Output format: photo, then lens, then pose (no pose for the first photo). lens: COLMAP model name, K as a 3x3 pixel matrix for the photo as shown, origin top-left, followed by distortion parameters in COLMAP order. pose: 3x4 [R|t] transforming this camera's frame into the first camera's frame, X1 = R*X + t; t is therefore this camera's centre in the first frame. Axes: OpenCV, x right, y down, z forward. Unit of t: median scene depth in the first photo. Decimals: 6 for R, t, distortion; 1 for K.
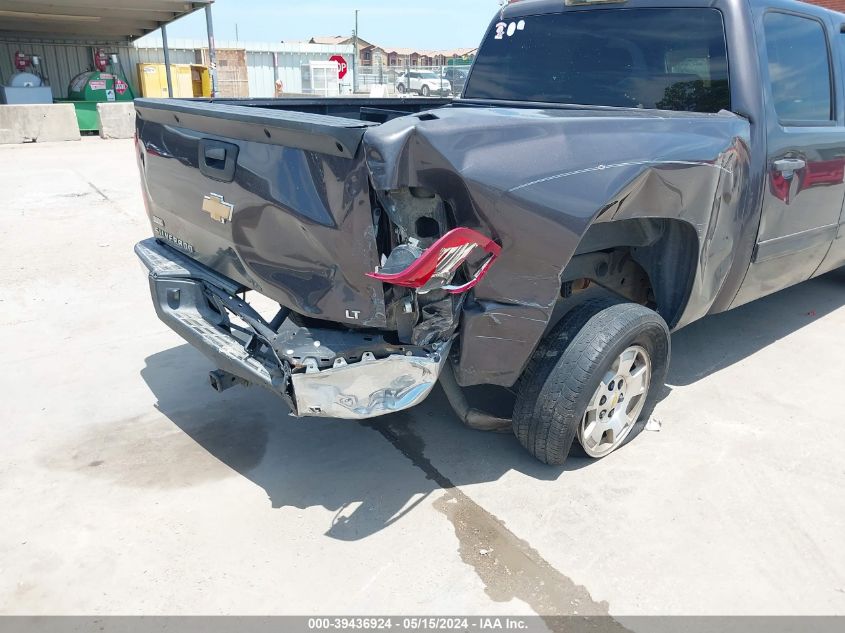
lens RADIAL K [[690.6, 0, 422.5], [0, 690.6, 316.5], [0, 0, 1]] dist [0.013518, -0.010385]
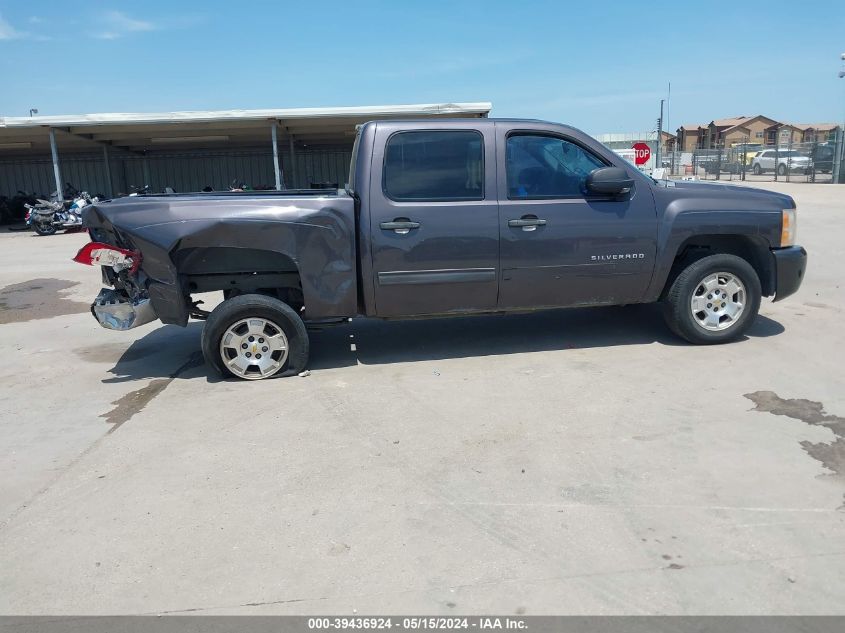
lens RADIAL K [[690.6, 0, 422.5], [0, 690.6, 316.5], [0, 0, 1]] dist [0.013518, -0.010385]
pose [[0.828382, 0.069878, -0.555787, 1.243366], [-0.134082, 0.988081, -0.075615, 0.088045], [0.543879, 0.137160, 0.827878, -0.212478]]
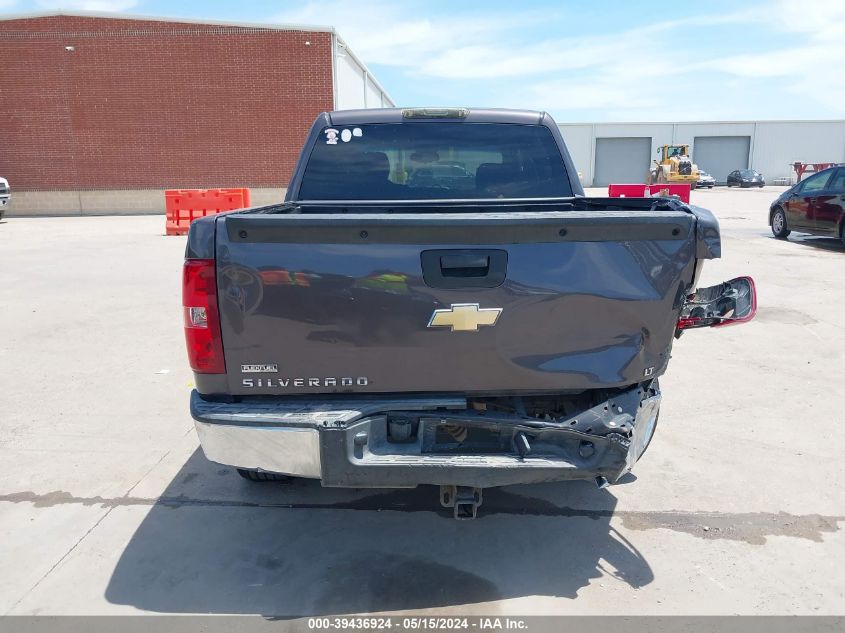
lens RADIAL K [[690.6, 0, 422.5], [0, 690.6, 316.5], [0, 0, 1]] dist [0.013518, -0.010385]
pose [[0.622869, -0.188272, 0.759334, -0.672474], [0.286498, 0.958078, 0.002539, -0.115120], [-0.727979, 0.215966, 0.650696, 0.276799]]
